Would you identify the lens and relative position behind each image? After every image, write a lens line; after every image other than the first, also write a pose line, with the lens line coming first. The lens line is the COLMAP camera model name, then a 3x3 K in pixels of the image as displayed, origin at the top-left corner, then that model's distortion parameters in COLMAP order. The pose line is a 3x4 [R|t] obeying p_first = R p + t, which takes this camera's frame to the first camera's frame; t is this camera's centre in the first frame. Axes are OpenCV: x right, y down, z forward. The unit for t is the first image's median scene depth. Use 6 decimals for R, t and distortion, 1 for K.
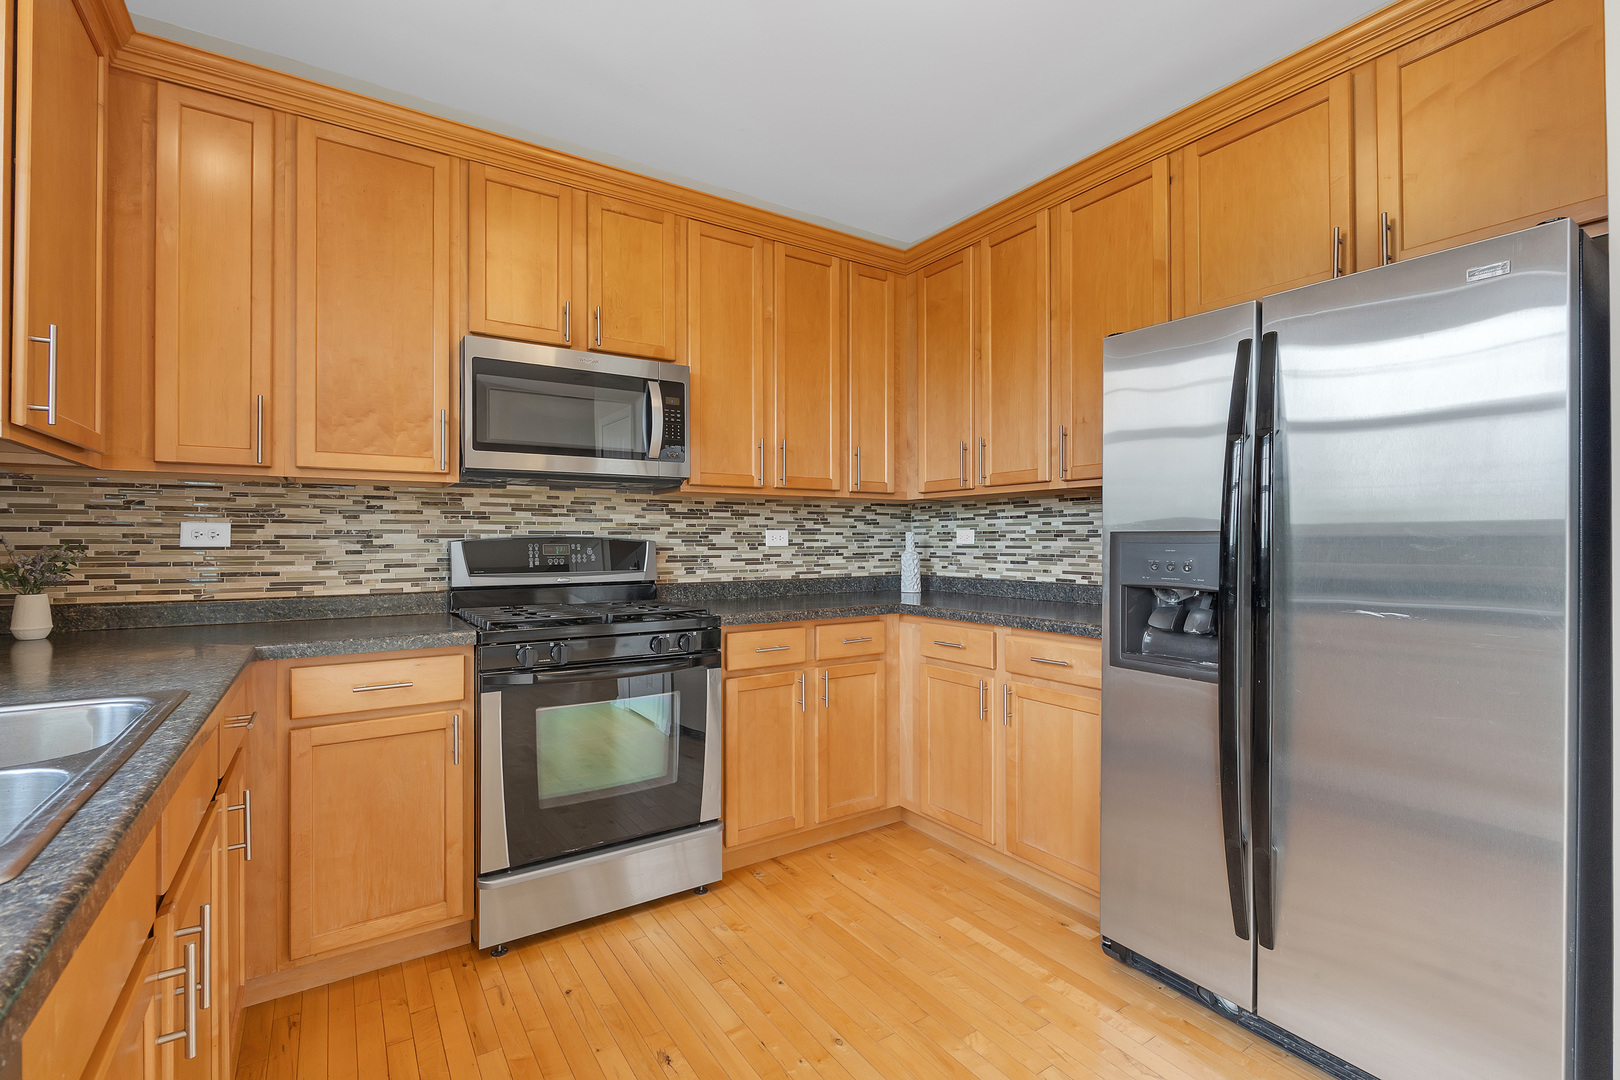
lens RADIAL K [[722.5, 0, 814.3], [0, 722.5, 539.0], [0, 0, 1]] dist [-0.001626, -0.001439]
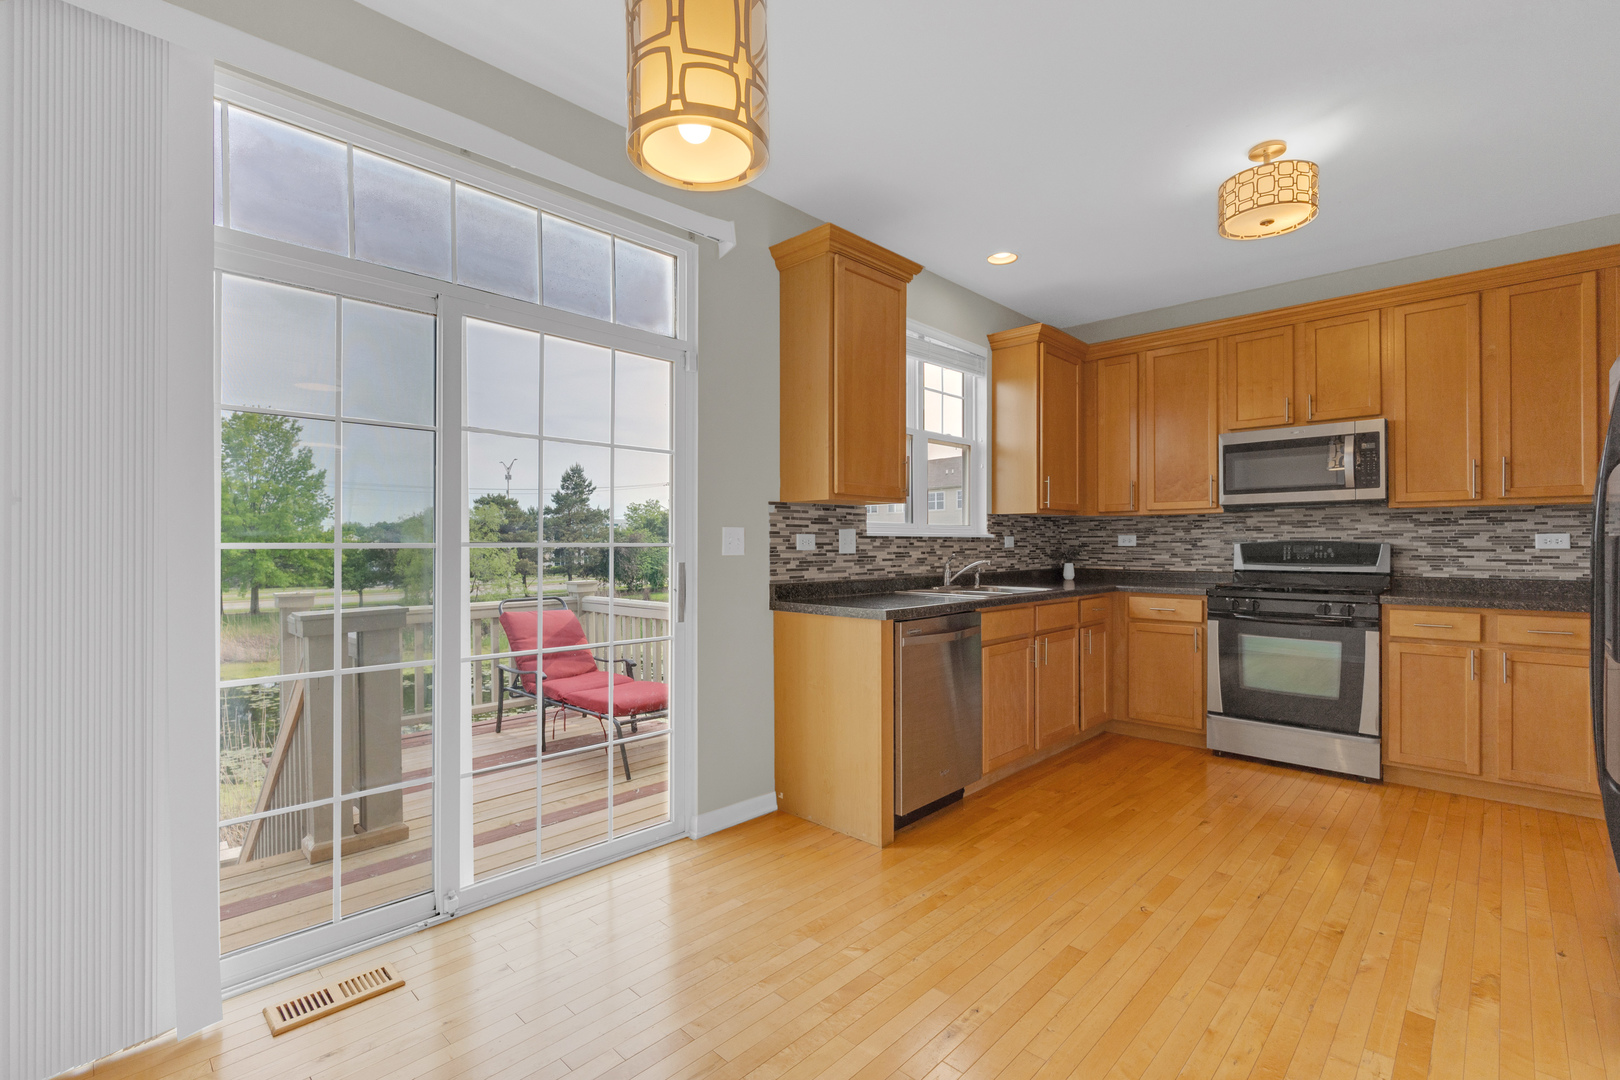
lens RADIAL K [[722.5, 0, 799.8], [0, 722.5, 517.1], [0, 0, 1]] dist [-0.001626, -0.001439]
pose [[0.208612, -0.036076, -0.977333, 1.034611], [0.000741, 0.999325, -0.036730, 0.001949], [0.977998, 0.006938, 0.208497, -0.424698]]
